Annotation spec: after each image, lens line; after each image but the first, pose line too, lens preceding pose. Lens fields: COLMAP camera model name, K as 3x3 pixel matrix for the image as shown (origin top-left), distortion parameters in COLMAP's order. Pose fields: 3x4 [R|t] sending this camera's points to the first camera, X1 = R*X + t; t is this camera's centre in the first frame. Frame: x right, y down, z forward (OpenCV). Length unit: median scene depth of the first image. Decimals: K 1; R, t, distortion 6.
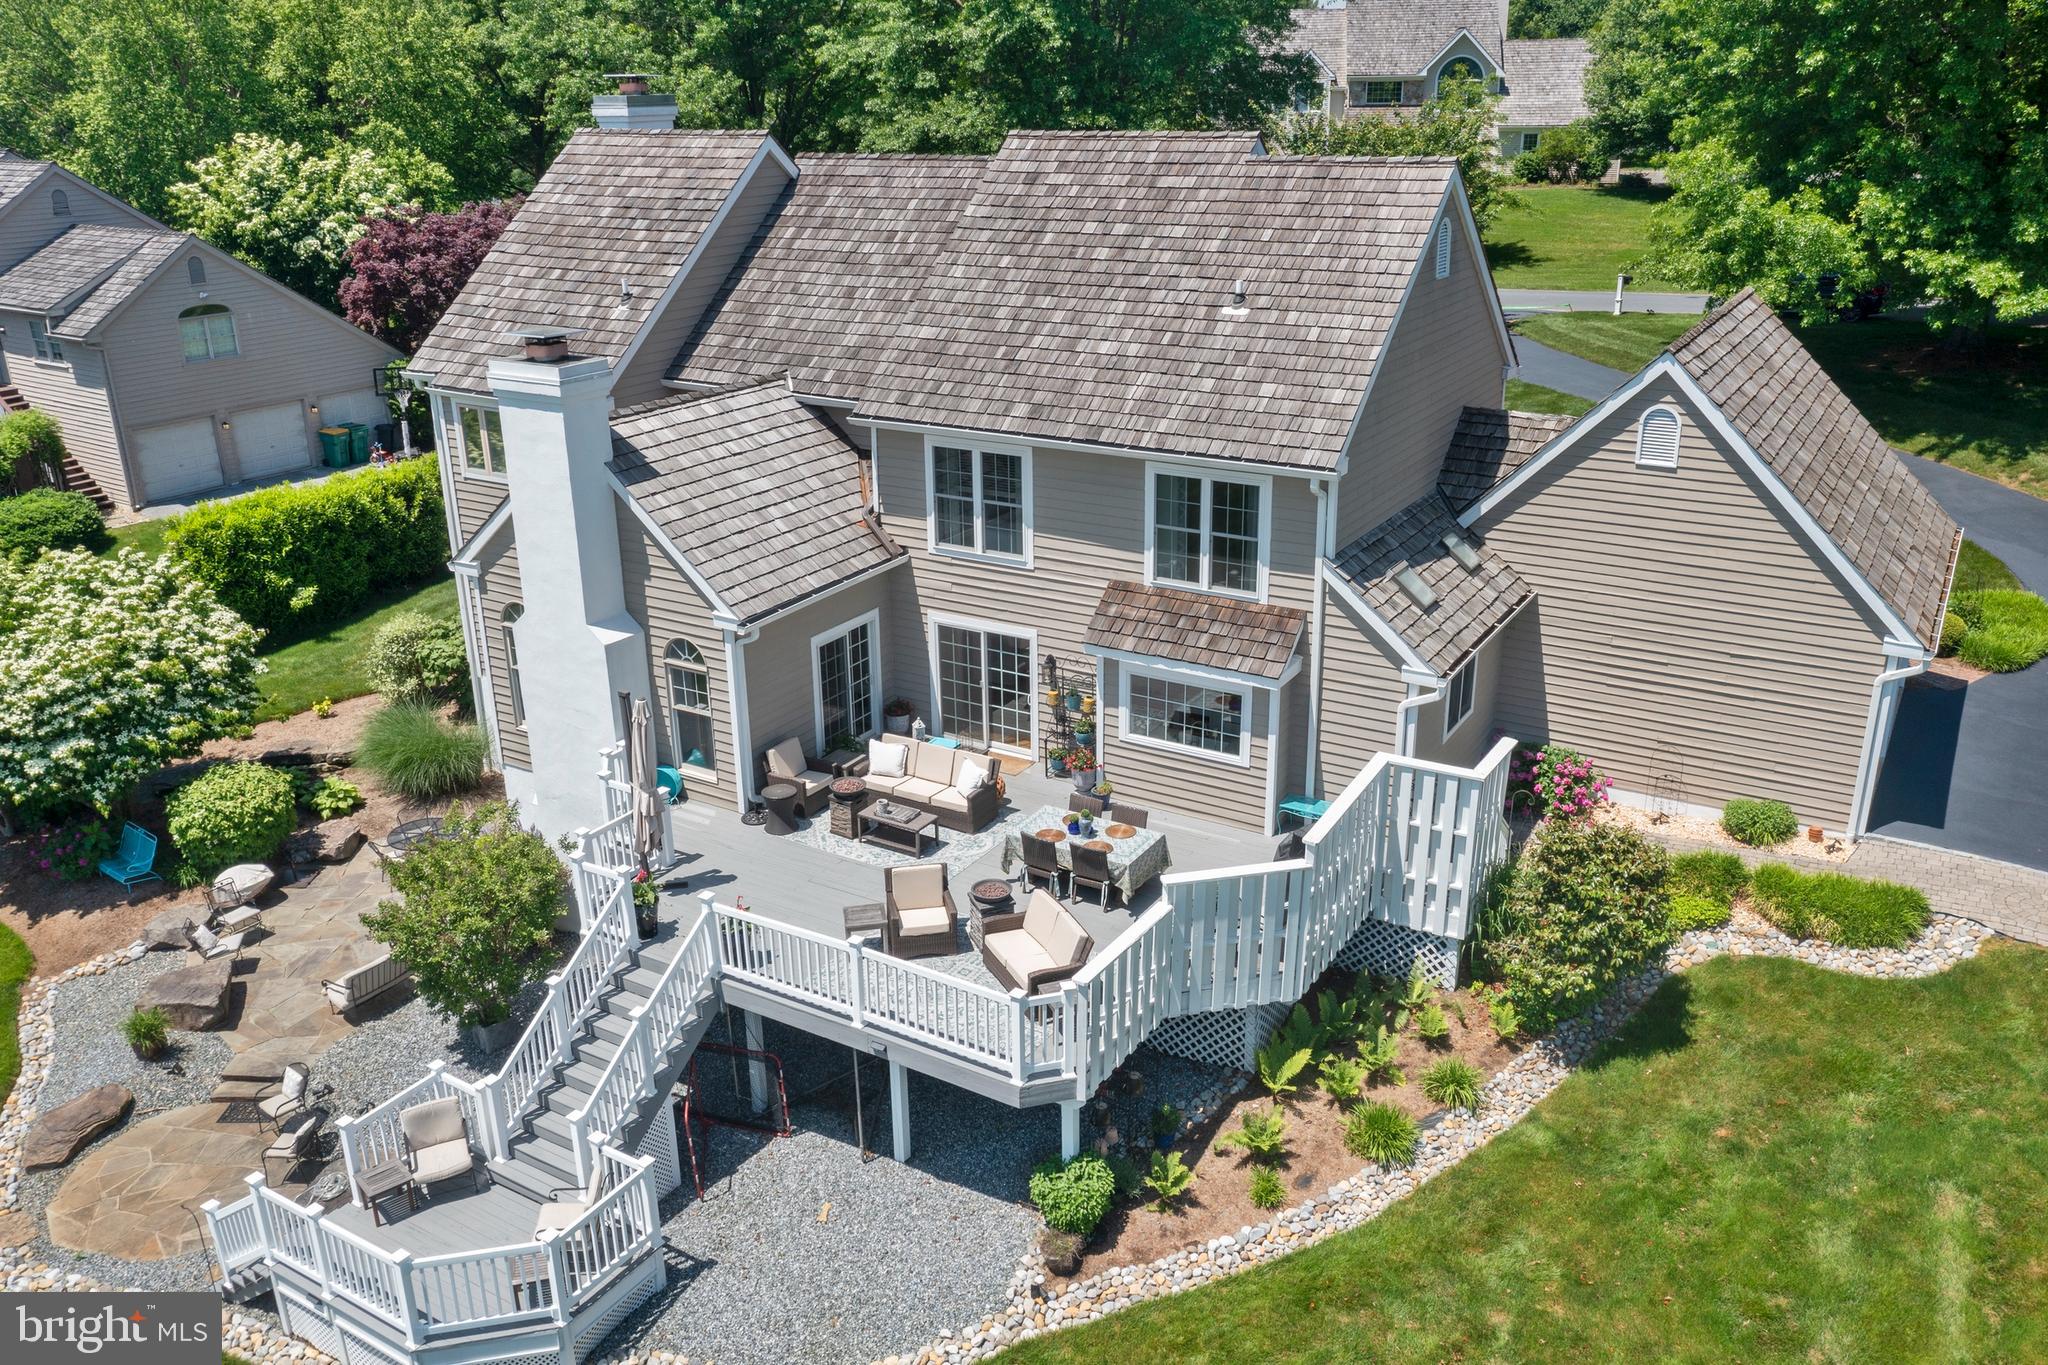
lens RADIAL K [[1615.1, 0, 1026.5], [0, 1615.1, 676.3], [0, 0, 1]] dist [-0.014082, 0.010329]
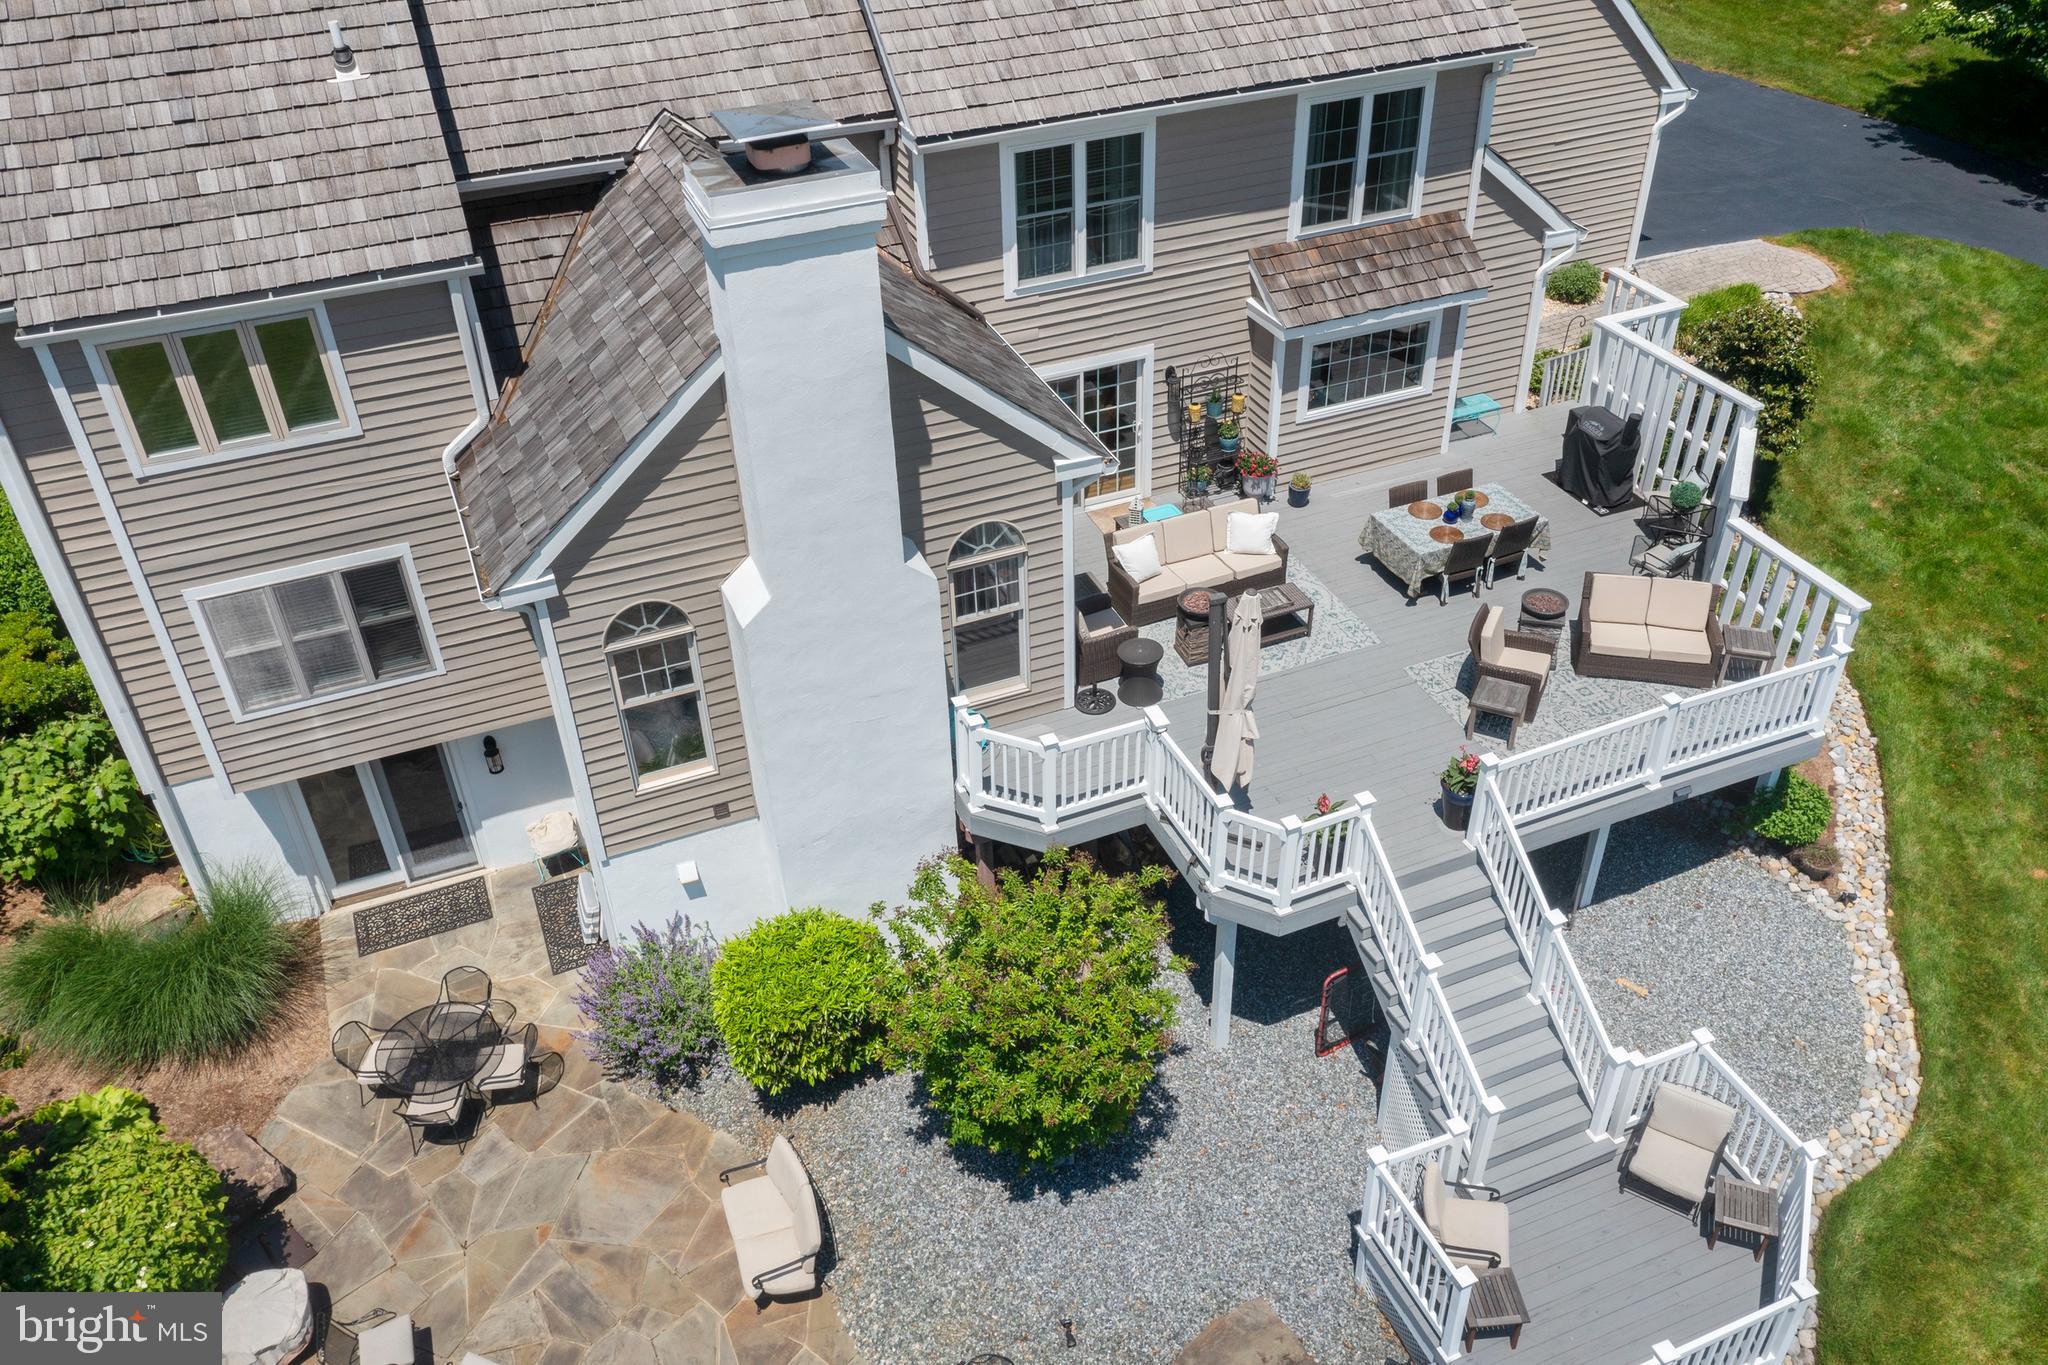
lens RADIAL K [[1615.1, 0, 1026.5], [0, 1615.1, 676.3], [0, 0, 1]] dist [-0.014082, 0.010329]
pose [[0.590917, -0.479616, 0.648680, -0.660237], [0.300795, 0.877088, 0.374484, -0.211881], [-0.748558, -0.026169, 0.662553, 0.514941]]
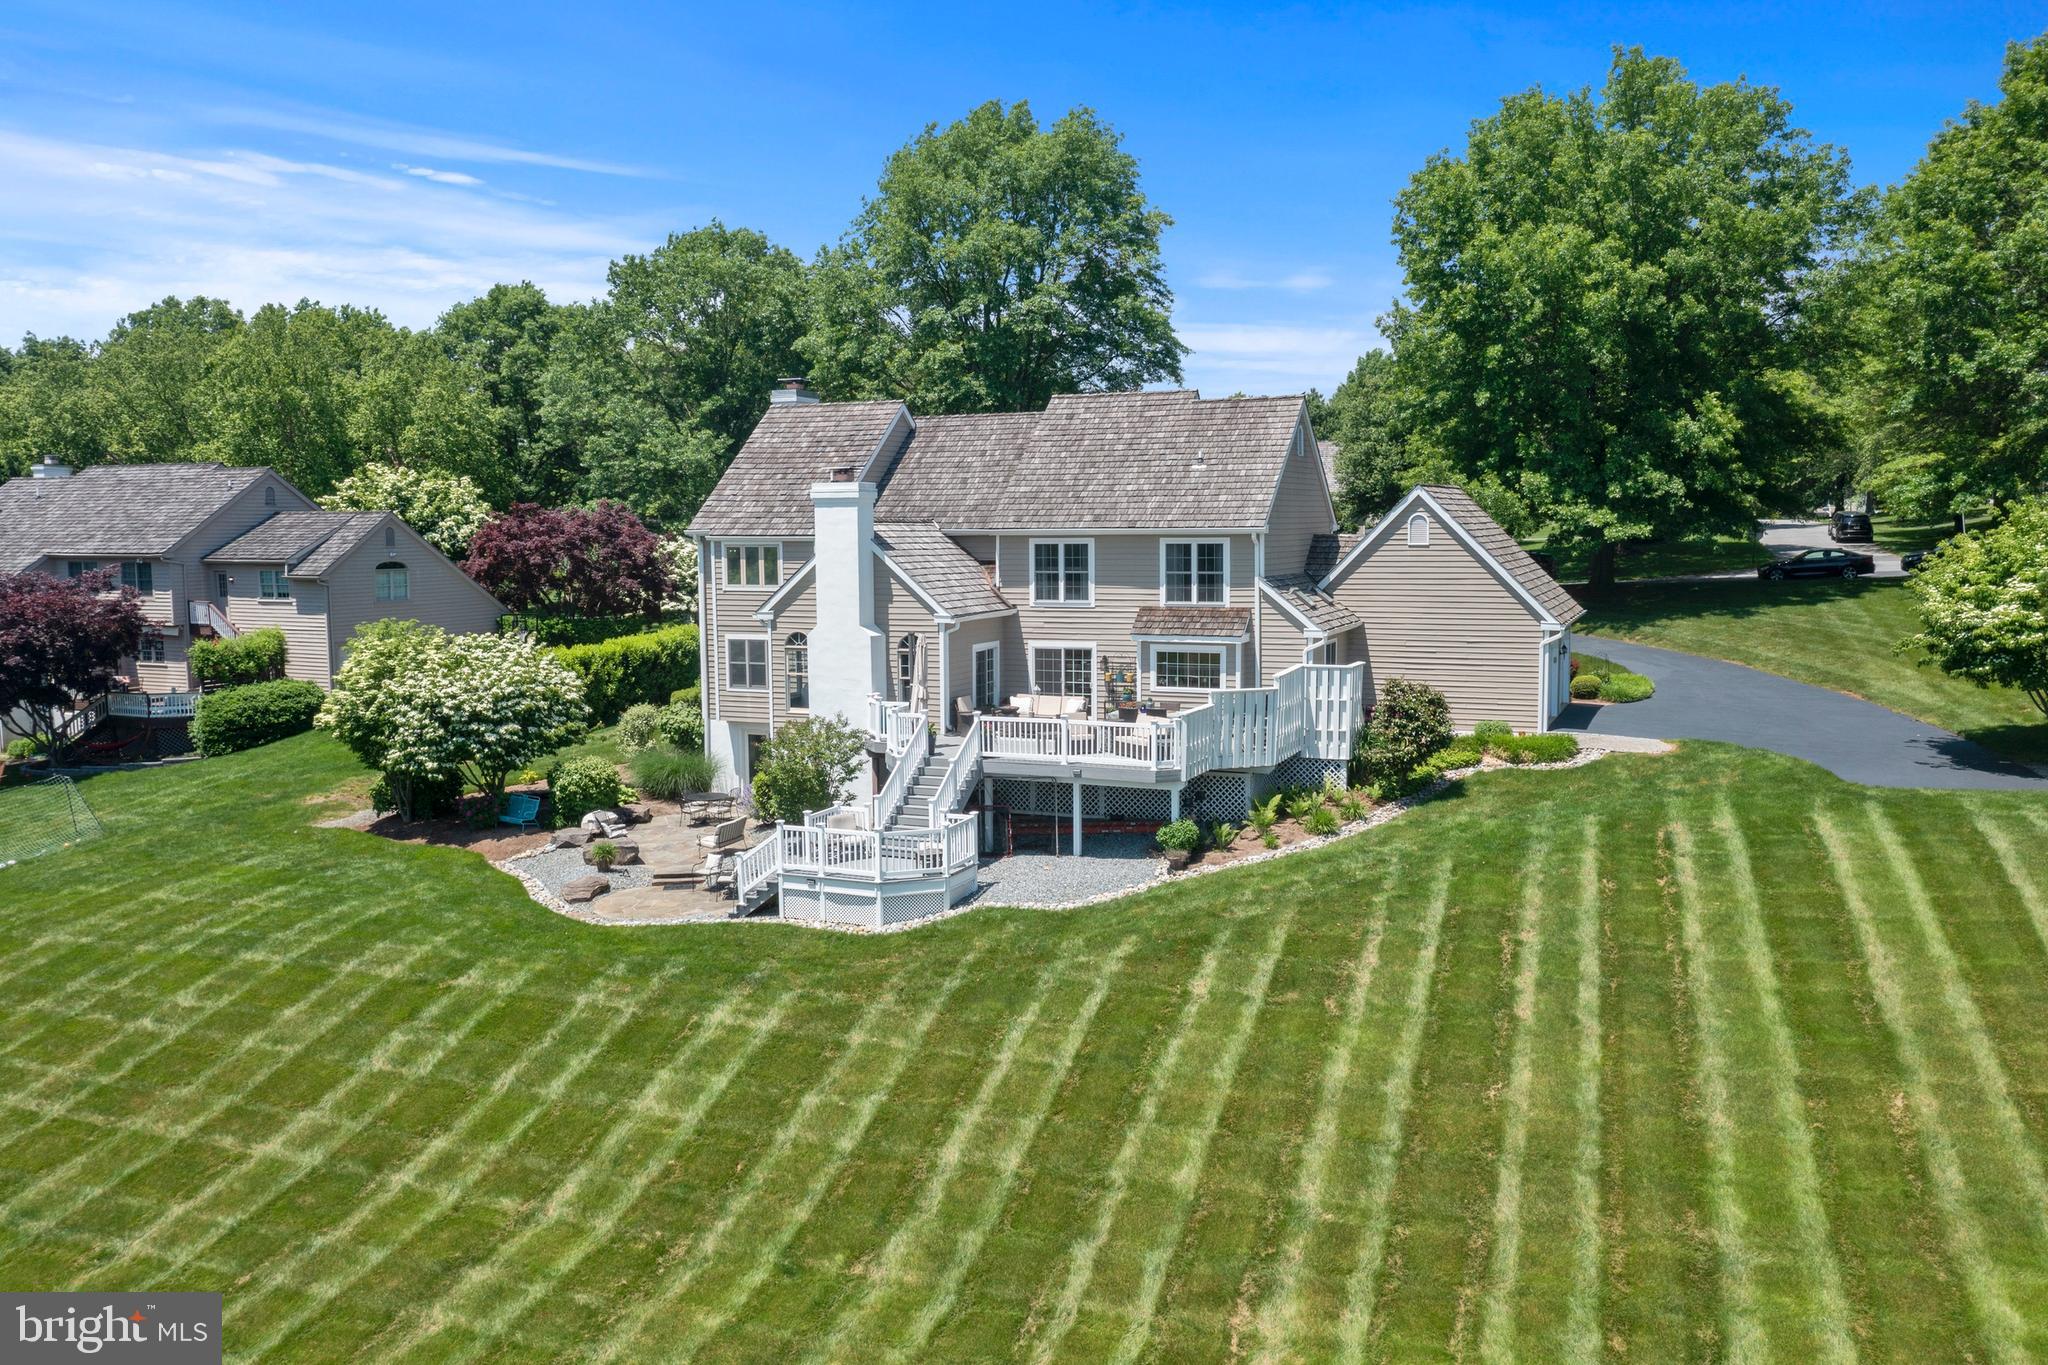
lens RADIAL K [[1615.1, 0, 1026.5], [0, 1615.1, 676.3], [0, 0, 1]] dist [-0.014082, 0.010329]
pose [[0.990481, -0.007702, 0.137433, -0.324062], [0.043543, 0.964693, -0.259752, 0.480464], [-0.130580, 0.263264, 0.955846, -0.705115]]
